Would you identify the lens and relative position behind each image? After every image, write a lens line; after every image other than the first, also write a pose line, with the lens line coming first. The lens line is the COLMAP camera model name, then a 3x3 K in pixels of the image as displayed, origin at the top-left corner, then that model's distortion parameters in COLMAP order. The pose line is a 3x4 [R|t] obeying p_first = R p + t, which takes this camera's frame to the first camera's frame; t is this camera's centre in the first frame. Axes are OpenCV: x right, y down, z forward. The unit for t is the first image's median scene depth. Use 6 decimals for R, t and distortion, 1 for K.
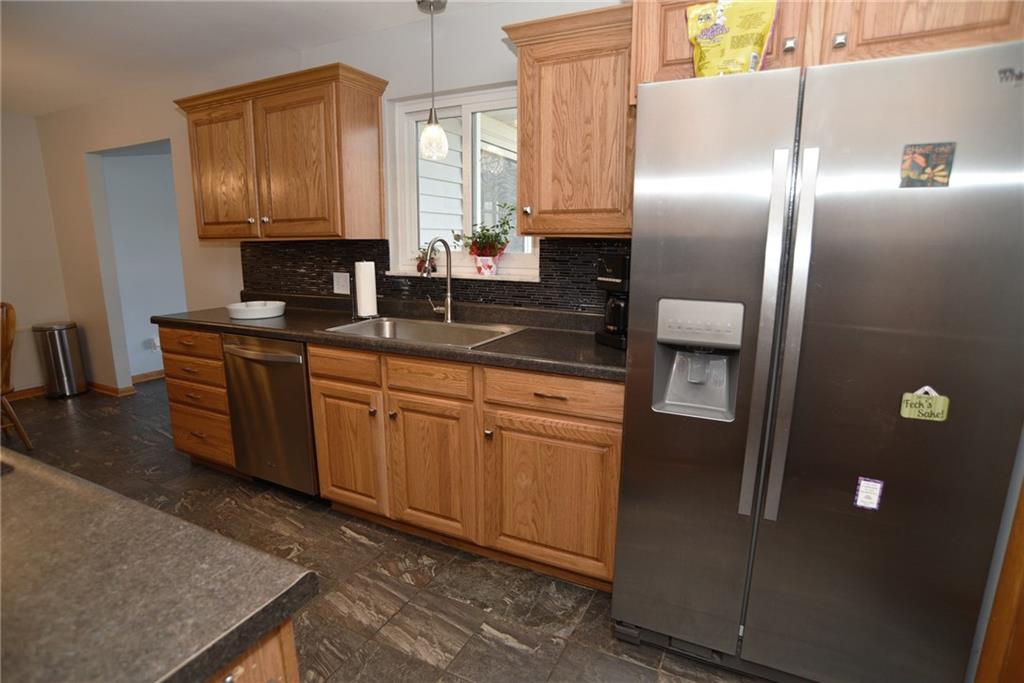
lens RADIAL K [[525.4, 0, 511.3], [0, 525.4, 349.3], [0, 0, 1]] dist [-0.101608, 0.051181]
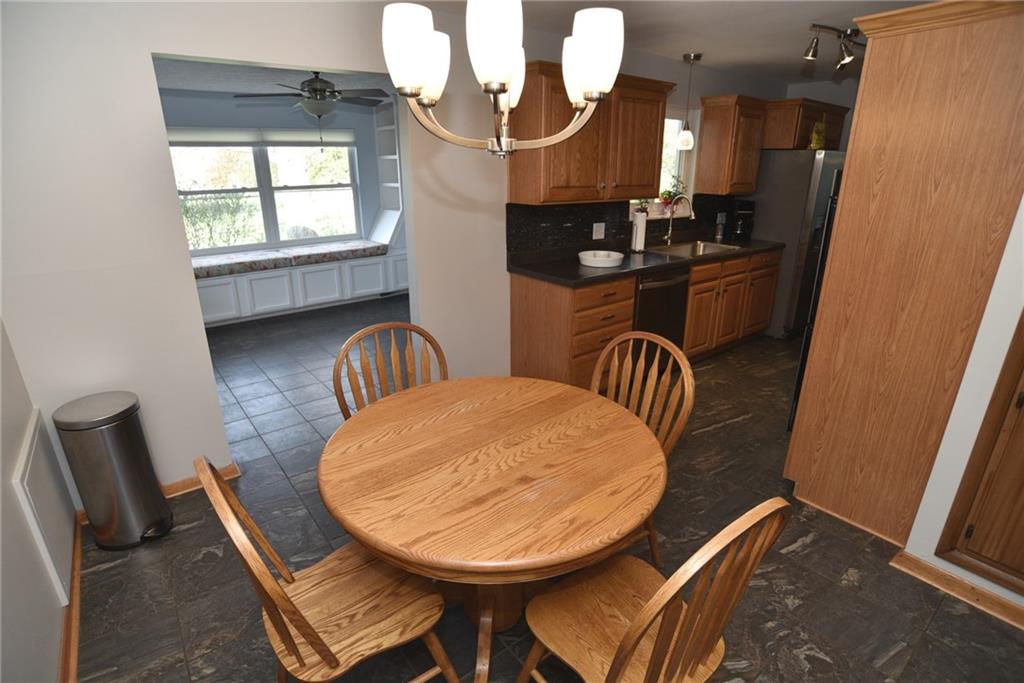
lens RADIAL K [[525.4, 0, 511.3], [0, 525.4, 349.3], [0, 0, 1]] dist [-0.101608, 0.051181]
pose [[0.423891, -0.305114, 0.852773, -1.920482], [0.189142, 0.950610, 0.246102, -0.244129], [-0.885744, 0.056975, 0.460665, 0.698226]]
